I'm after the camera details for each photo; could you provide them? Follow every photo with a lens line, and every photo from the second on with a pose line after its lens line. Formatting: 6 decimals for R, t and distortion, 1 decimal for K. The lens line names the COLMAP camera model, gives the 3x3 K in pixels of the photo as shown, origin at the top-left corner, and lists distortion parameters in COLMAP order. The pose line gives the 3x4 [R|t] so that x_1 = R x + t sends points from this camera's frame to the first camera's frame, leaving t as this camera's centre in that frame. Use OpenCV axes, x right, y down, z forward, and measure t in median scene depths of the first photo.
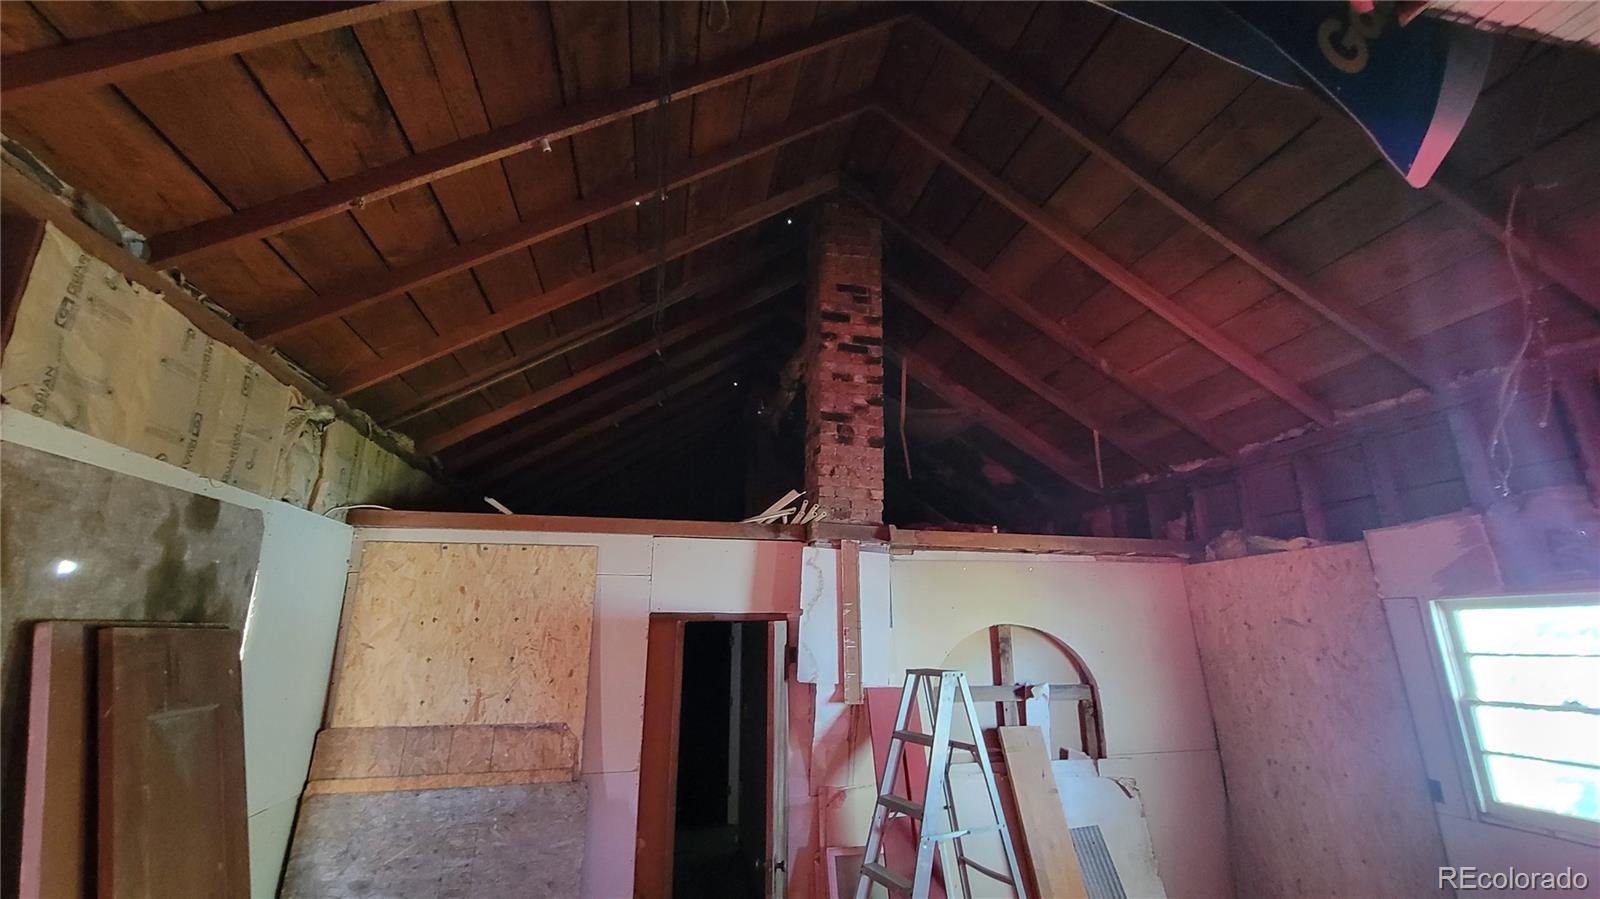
lens RADIAL K [[649.2, 0, 800.8], [0, 649.2, 463.0], [0, 0, 1]] dist [0.001030, 0.000133]
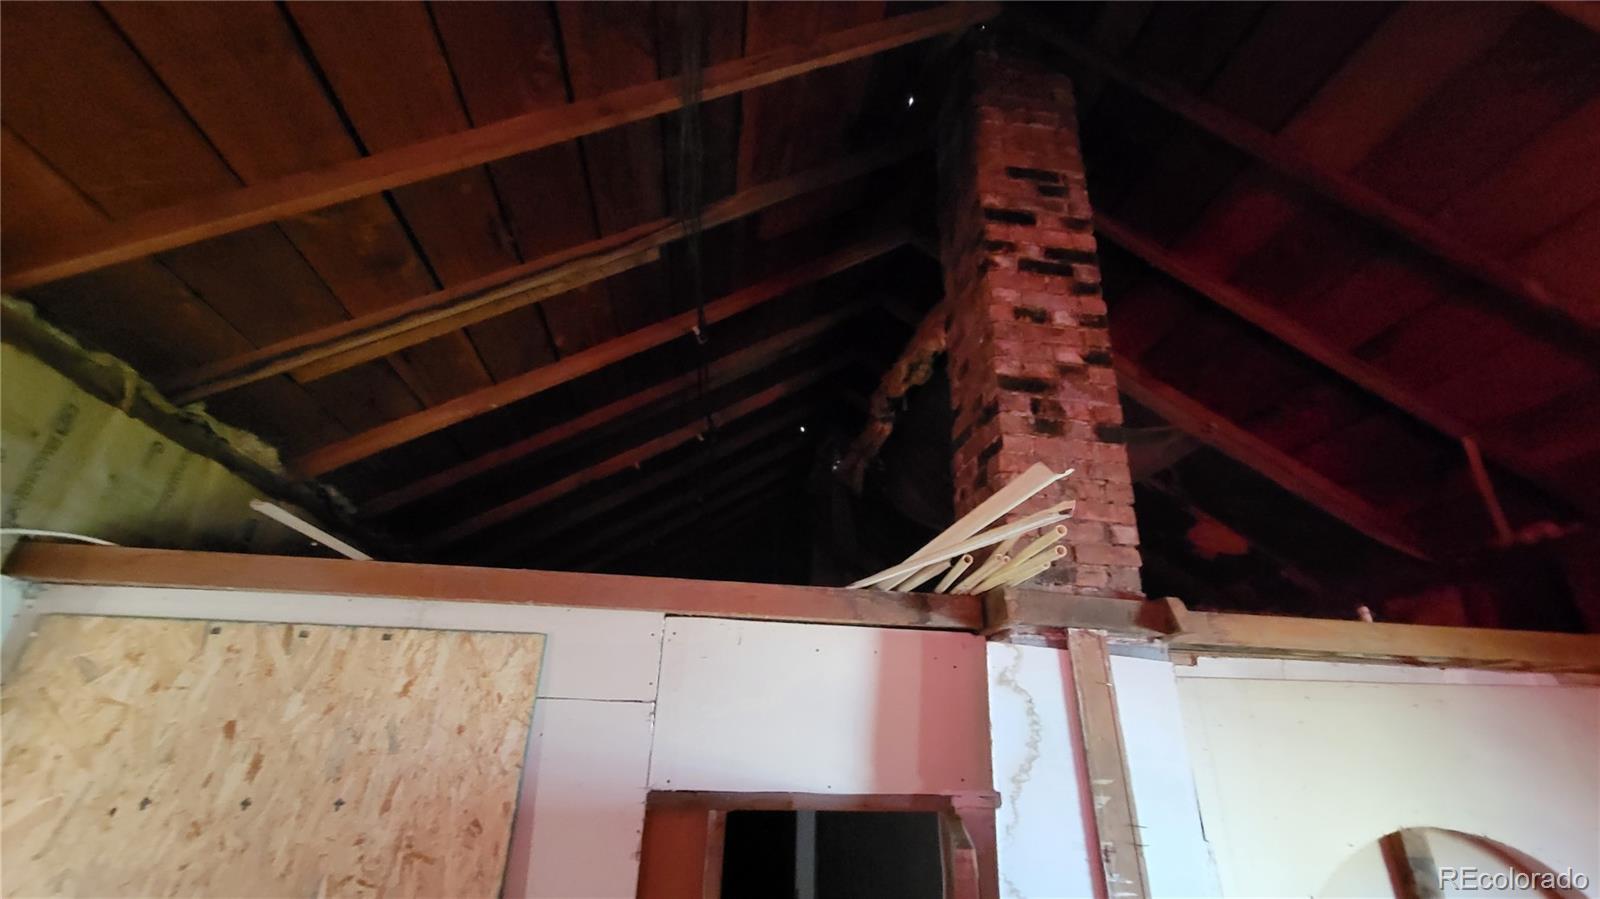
lens RADIAL K [[649.2, 0, 800.8], [0, 649.2, 463.0], [0, 0, 1]] dist [0.001030, 0.000133]
pose [[0.997145, -0.007581, -0.075132, -0.086698], [-0.004979, 0.986183, -0.165585, 0.077112], [0.075349, 0.165487, 0.983329, 0.495788]]
